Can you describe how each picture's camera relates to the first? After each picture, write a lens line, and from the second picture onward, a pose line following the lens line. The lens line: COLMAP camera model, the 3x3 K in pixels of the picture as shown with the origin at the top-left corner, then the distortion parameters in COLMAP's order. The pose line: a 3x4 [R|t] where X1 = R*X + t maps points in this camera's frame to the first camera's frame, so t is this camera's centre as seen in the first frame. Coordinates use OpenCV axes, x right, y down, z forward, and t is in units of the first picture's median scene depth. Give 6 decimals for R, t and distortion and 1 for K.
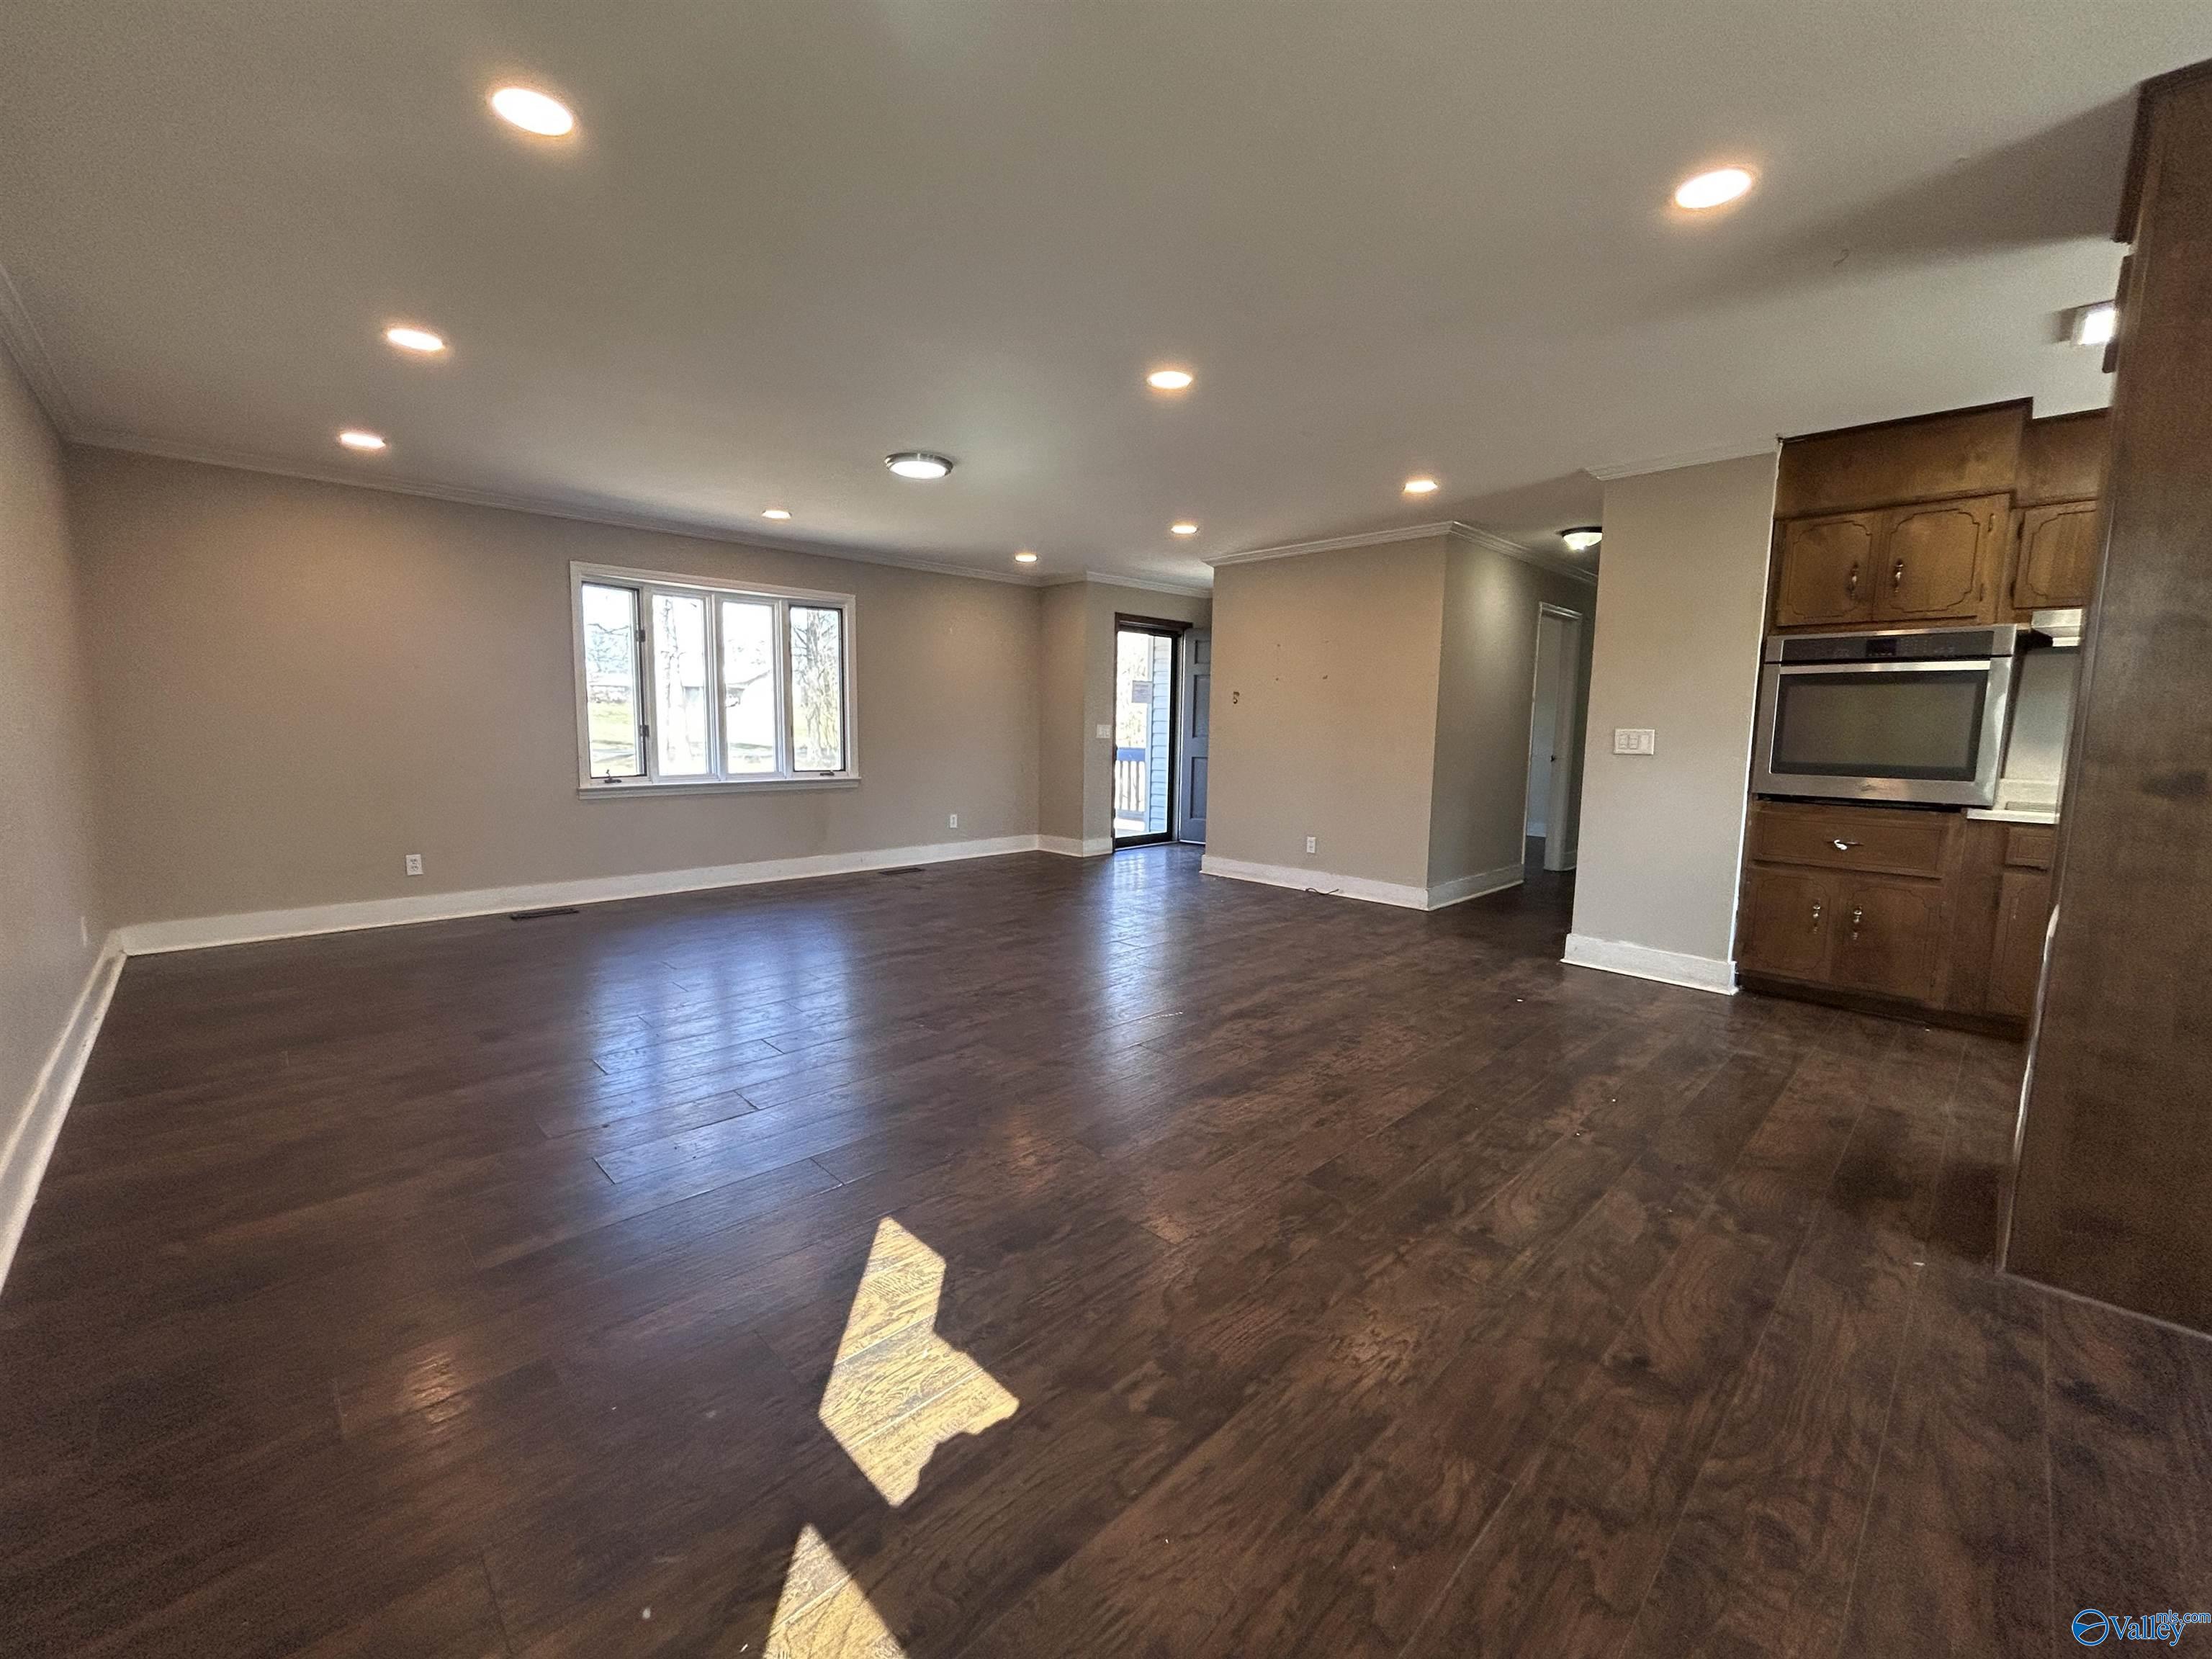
lens RADIAL K [[896.6, 0, 1102.5], [0, 896.6, 824.3], [0, 0, 1]] dist [0.000573, 0.000425]
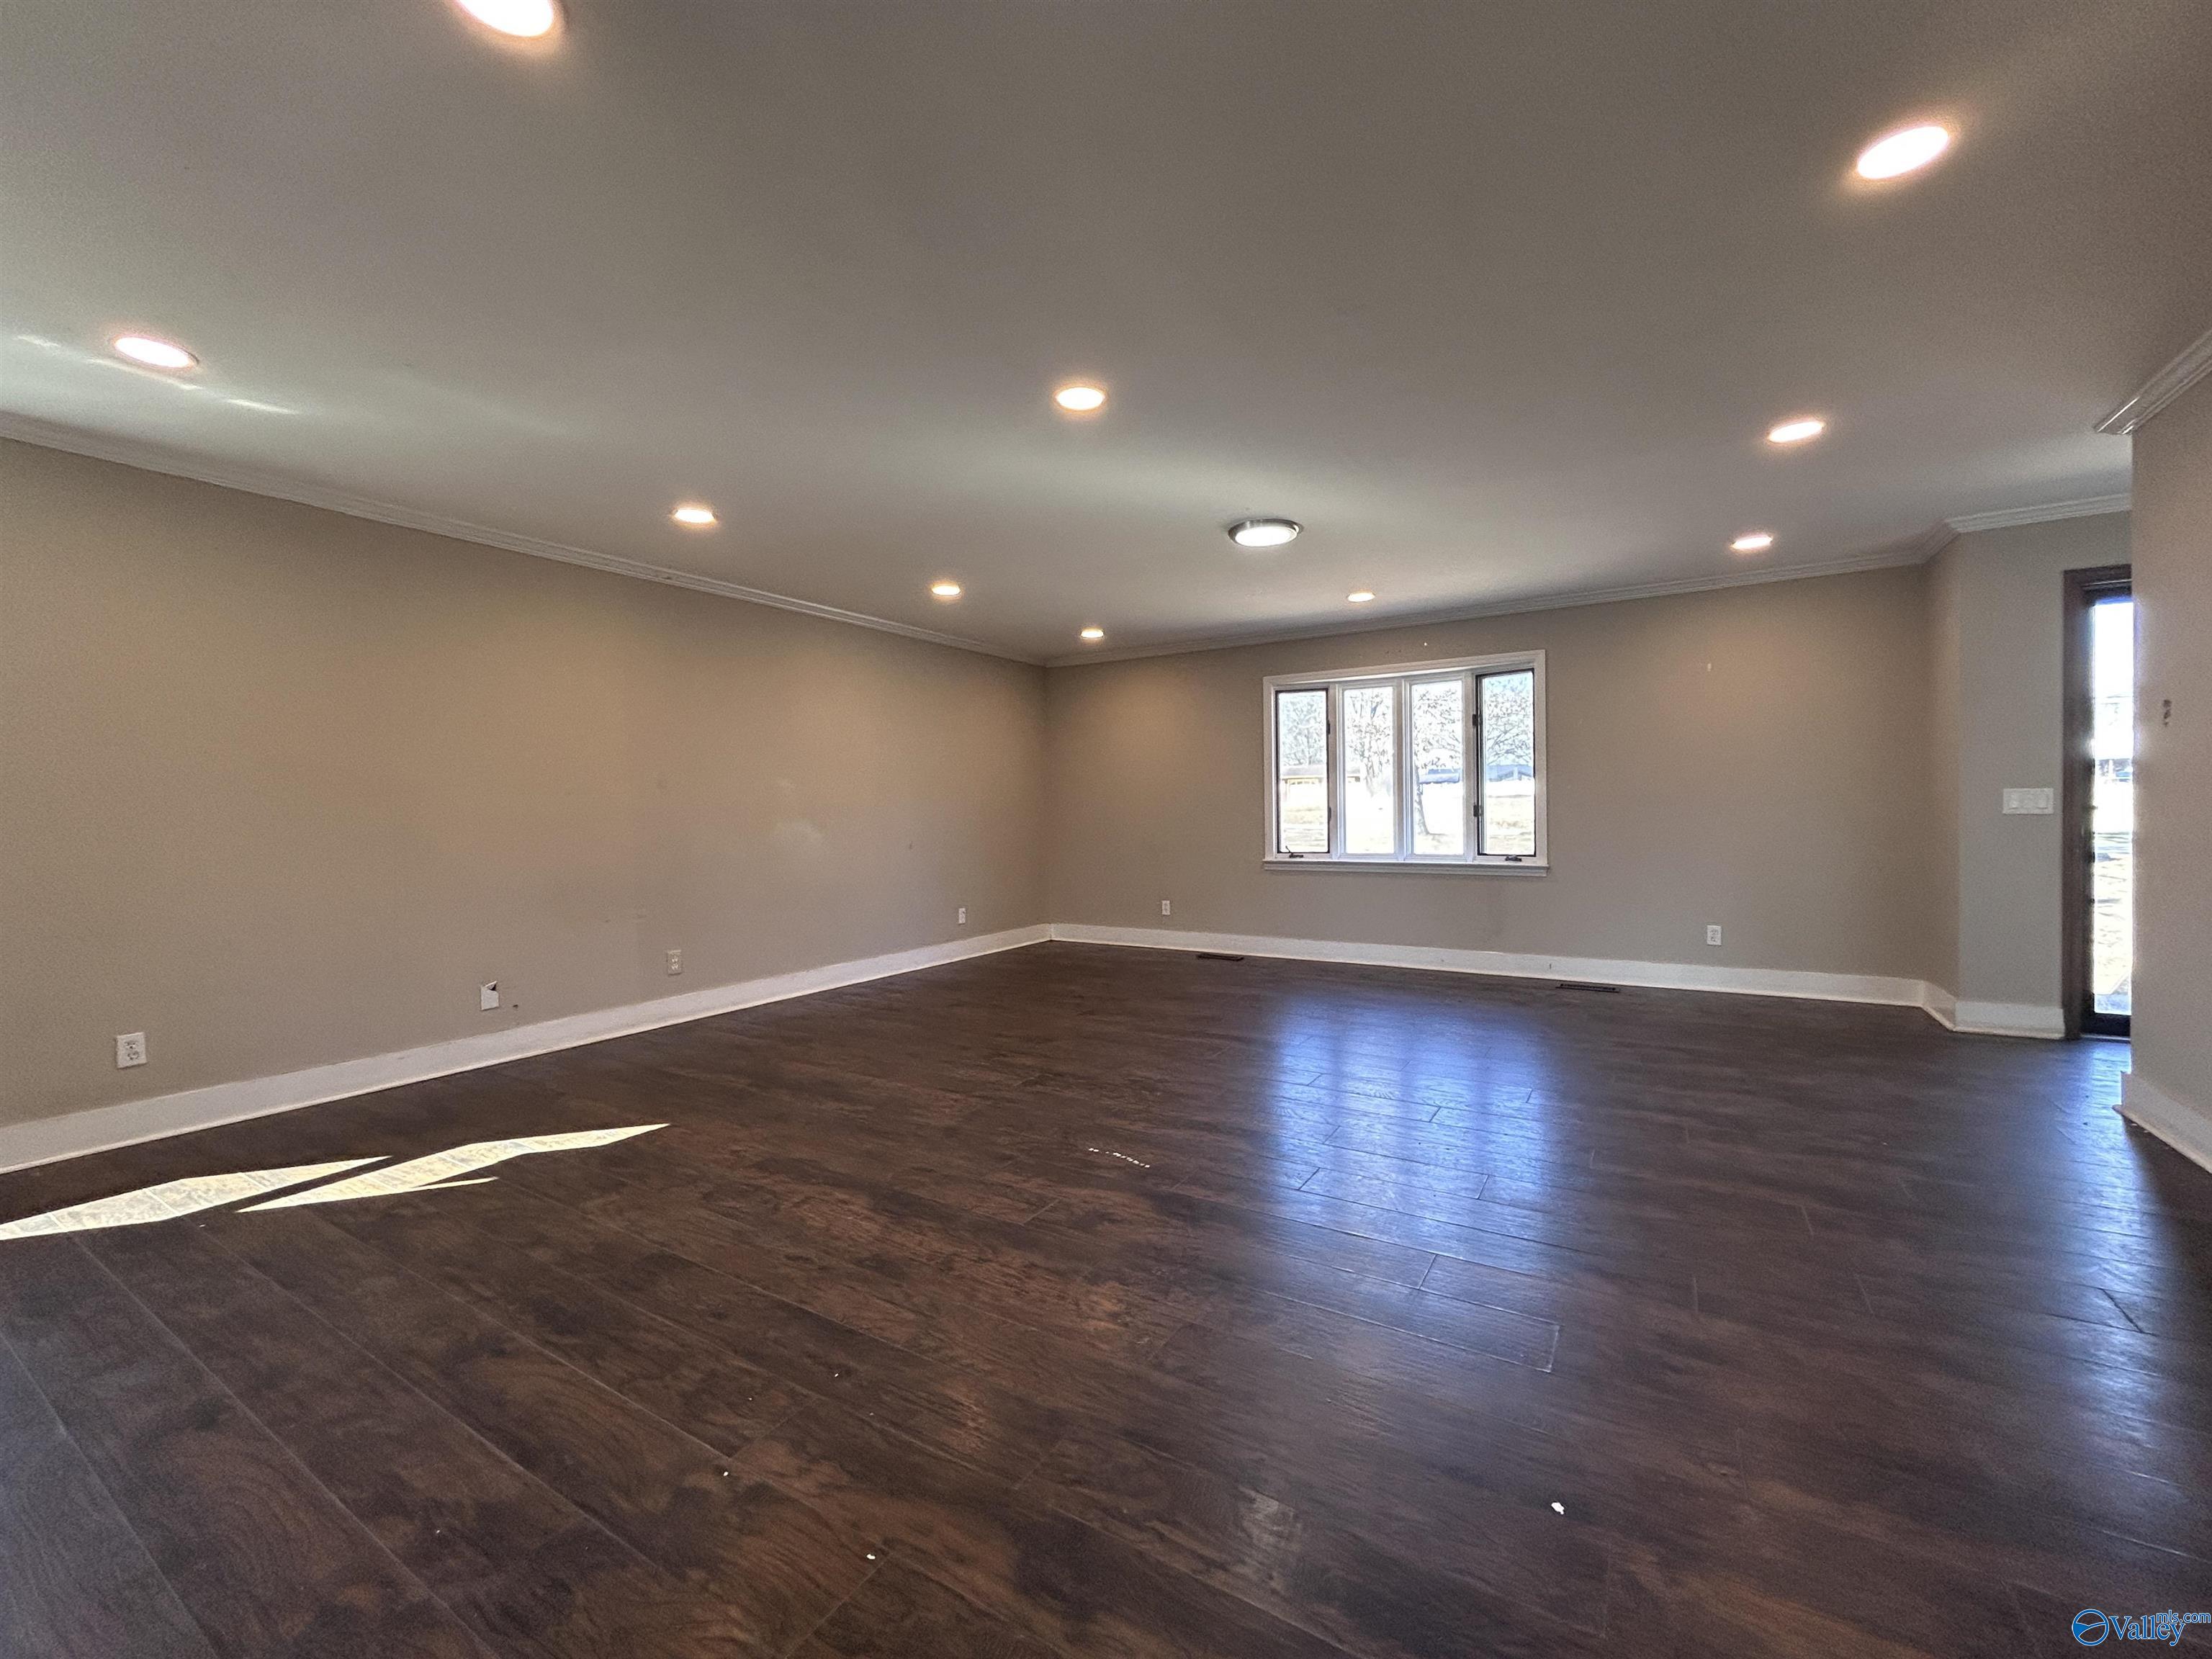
lens RADIAL K [[896.6, 0, 1102.5], [0, 896.6, 824.3], [0, 0, 1]] dist [0.000573, 0.000425]
pose [[0.238259, -0.004534, -0.971191, 0.801051], [-0.092100, 0.995377, -0.027242, -0.053017], [0.966825, 0.095937, 0.236740, 0.738306]]
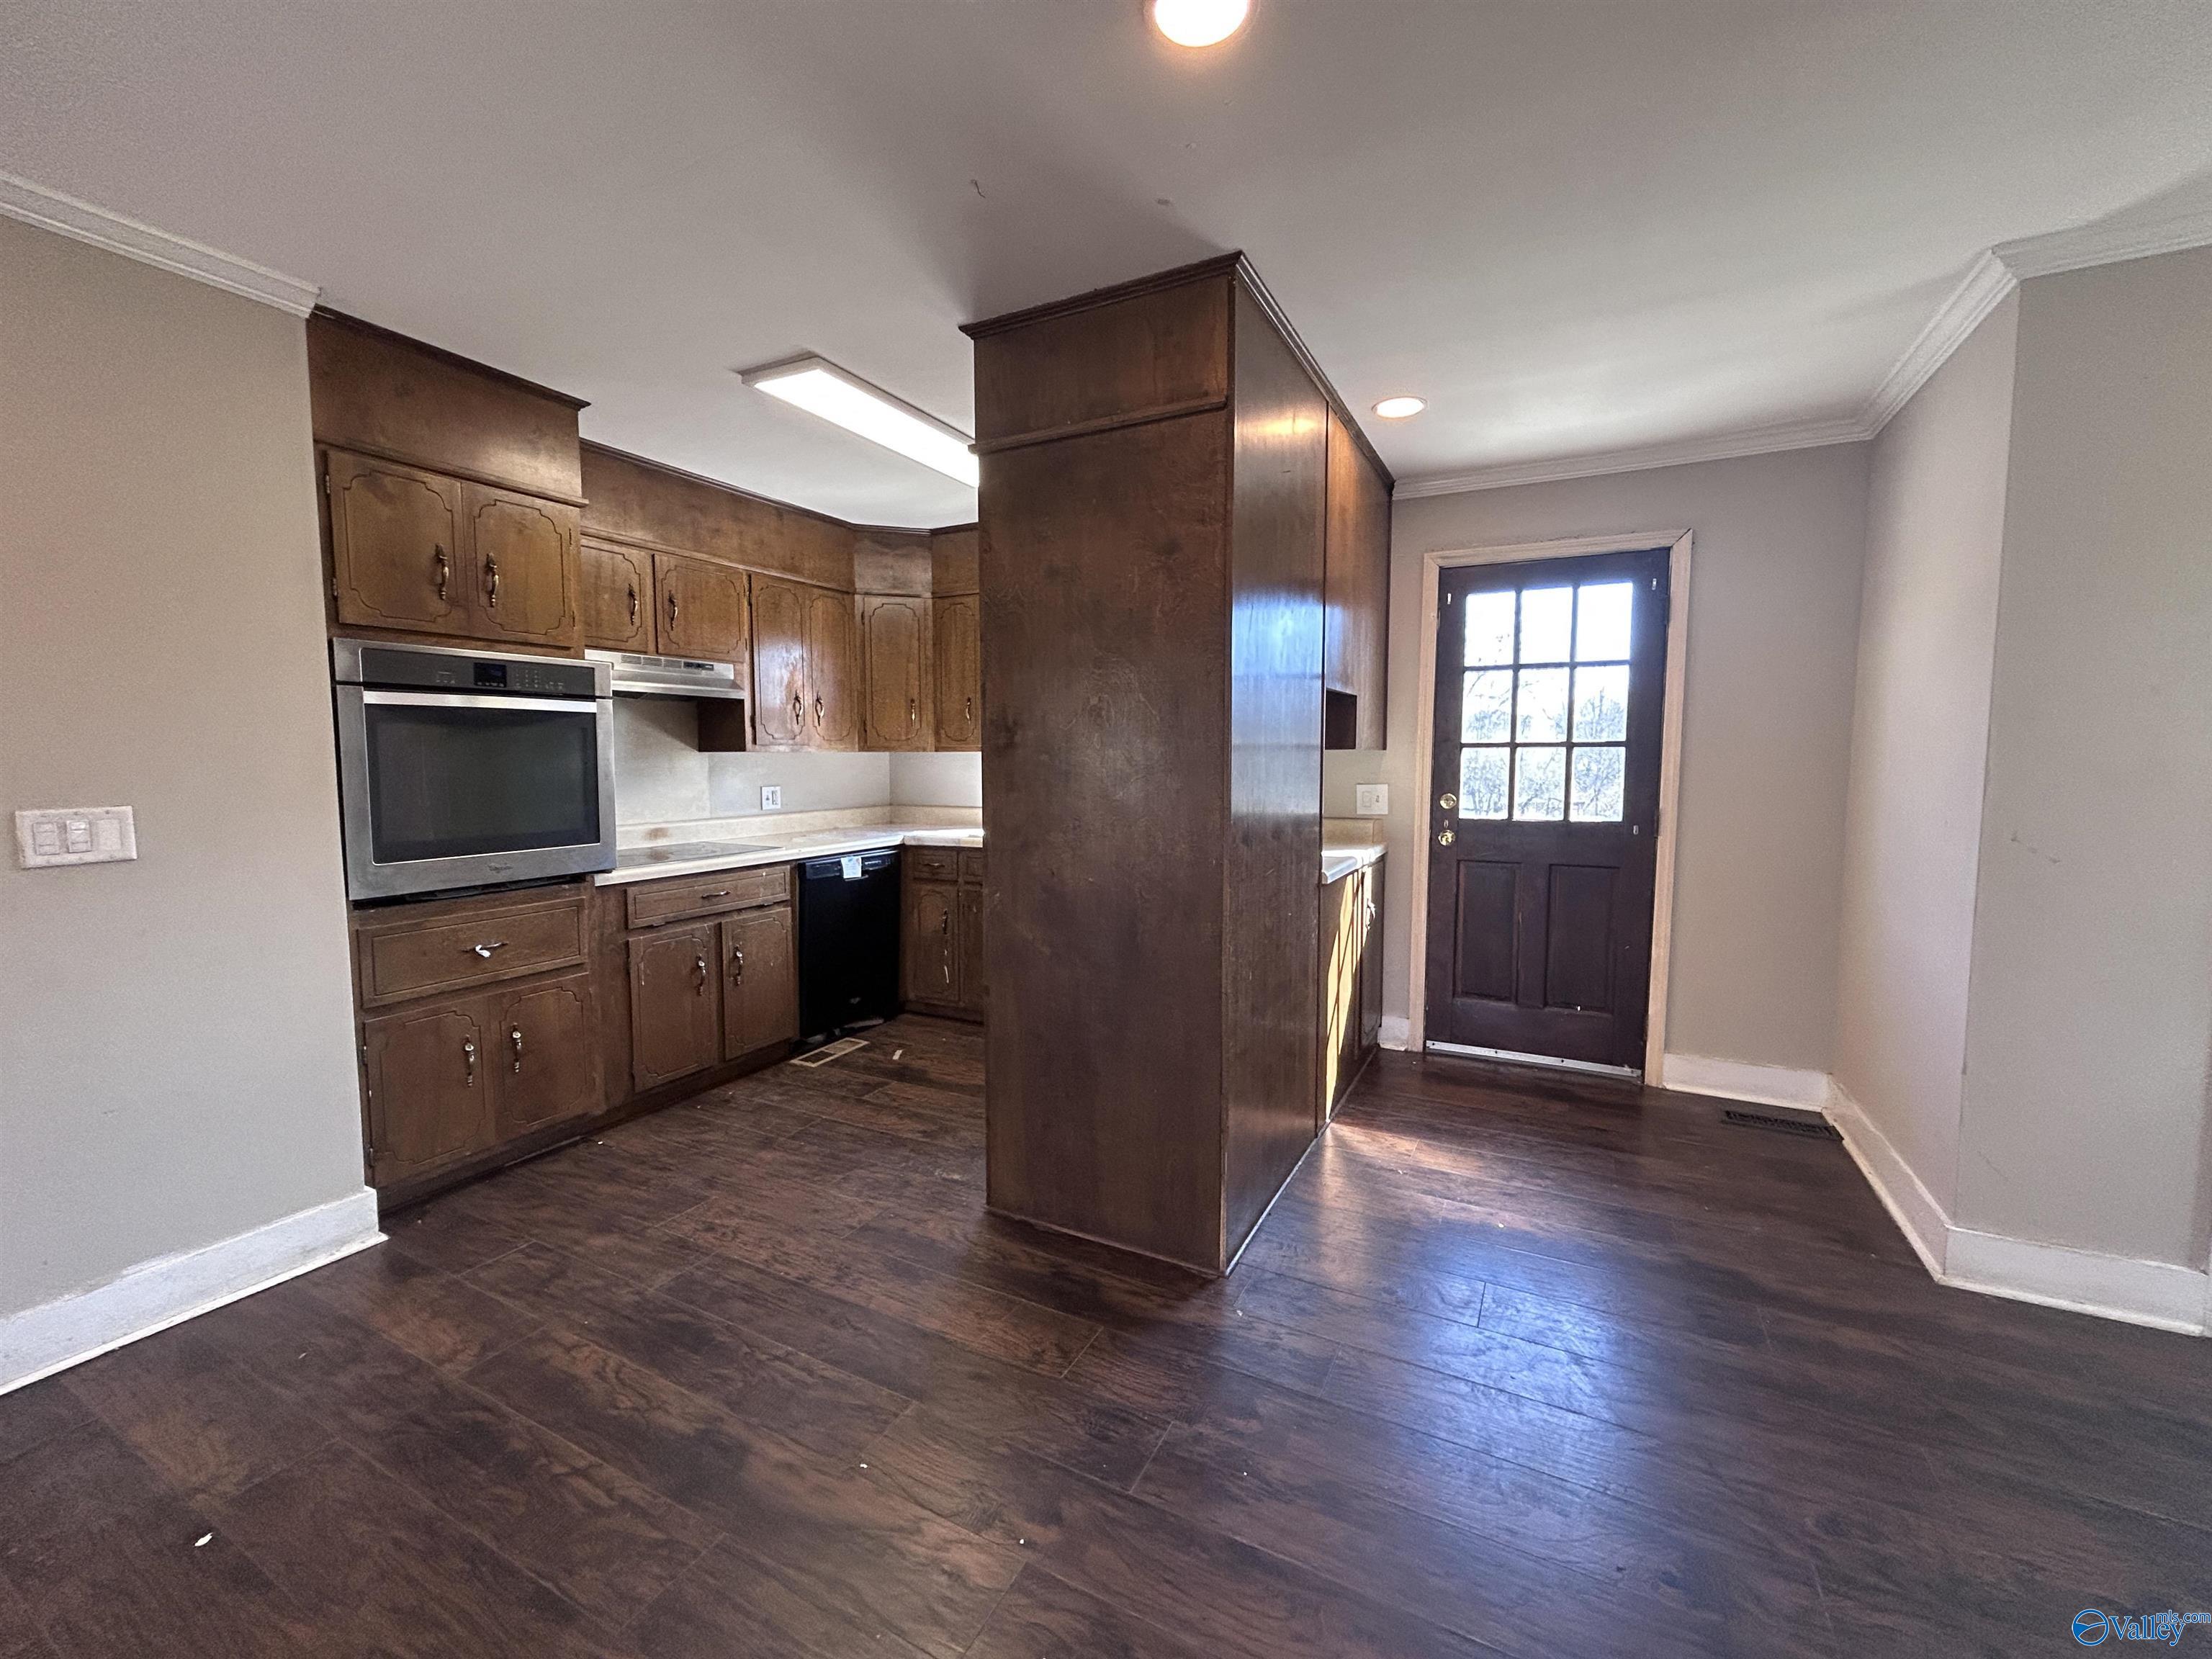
lens RADIAL K [[896.6, 0, 1102.5], [0, 896.6, 824.3], [0, 0, 1]] dist [0.000573, 0.000425]
pose [[-0.311671, -0.093654, 0.945564, 0.016943], [0.103967, 0.985795, 0.131907, -0.117598], [-0.944485, 0.139419, -0.297506, 0.738112]]
